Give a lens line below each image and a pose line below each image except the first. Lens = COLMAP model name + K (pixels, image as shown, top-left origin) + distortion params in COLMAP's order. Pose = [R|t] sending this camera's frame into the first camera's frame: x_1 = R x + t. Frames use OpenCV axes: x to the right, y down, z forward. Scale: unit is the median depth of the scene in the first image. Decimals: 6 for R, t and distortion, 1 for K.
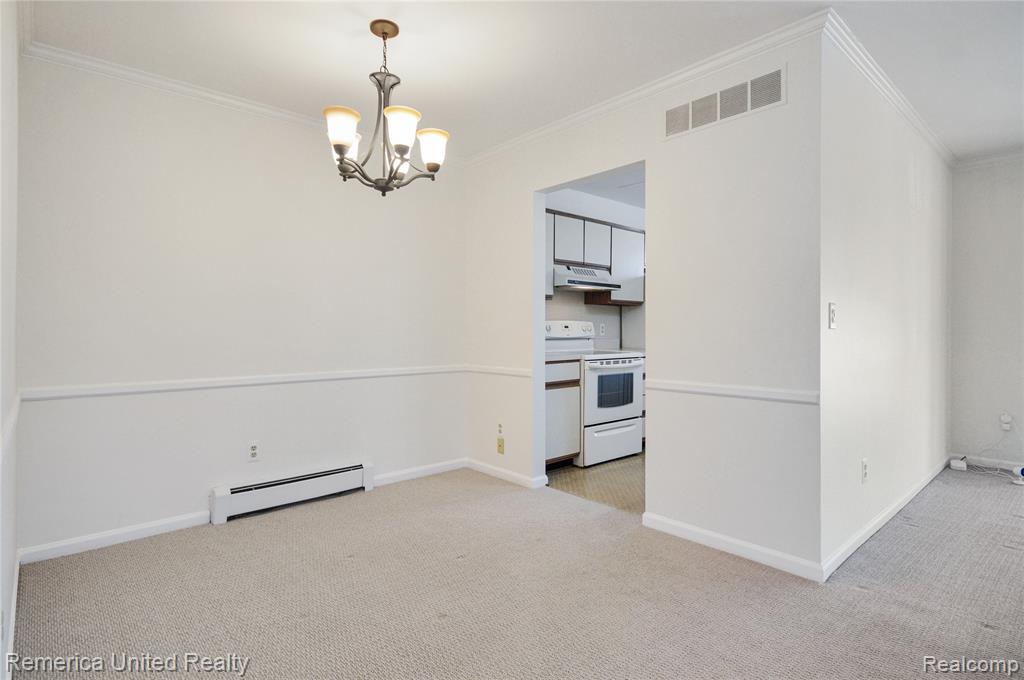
lens RADIAL K [[522.3, 0, 509.7], [0, 522.3, 335.2], [0, 0, 1]] dist [-0.000877, -0.000035]
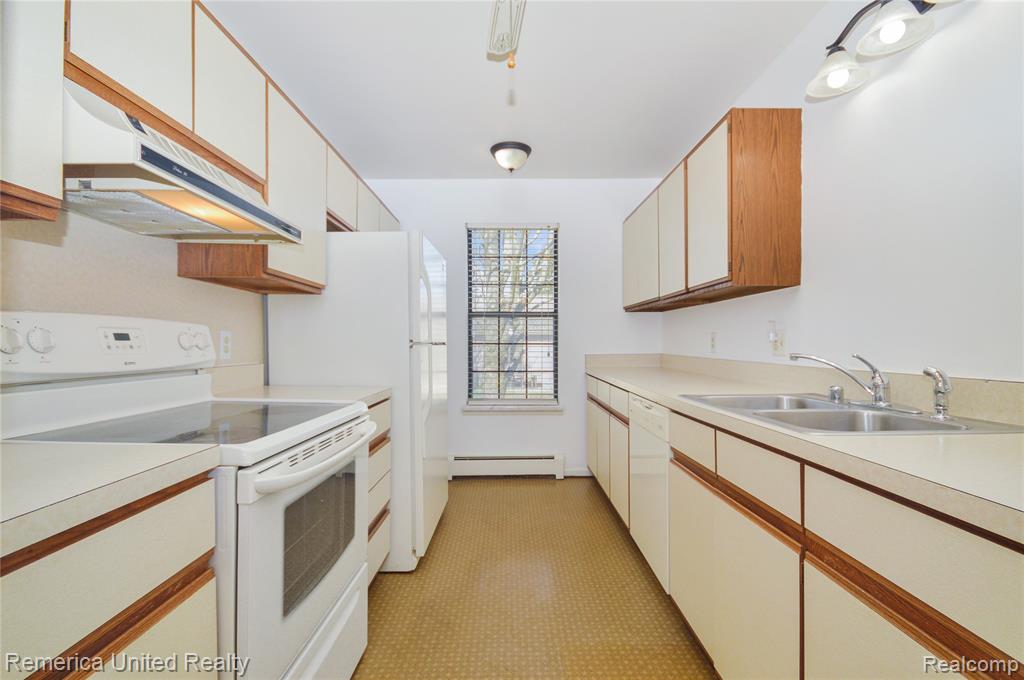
lens RADIAL K [[474.1, 0, 516.0], [0, 474.1, 344.6], [0, 0, 1]] dist [0.000901, 0.000335]
pose [[0.665645, -0.008392, 0.746221, 0.053711], [0.018279, 0.999820, -0.005061, -0.005750], [-0.746044, 0.017008, 0.665679, 0.633487]]
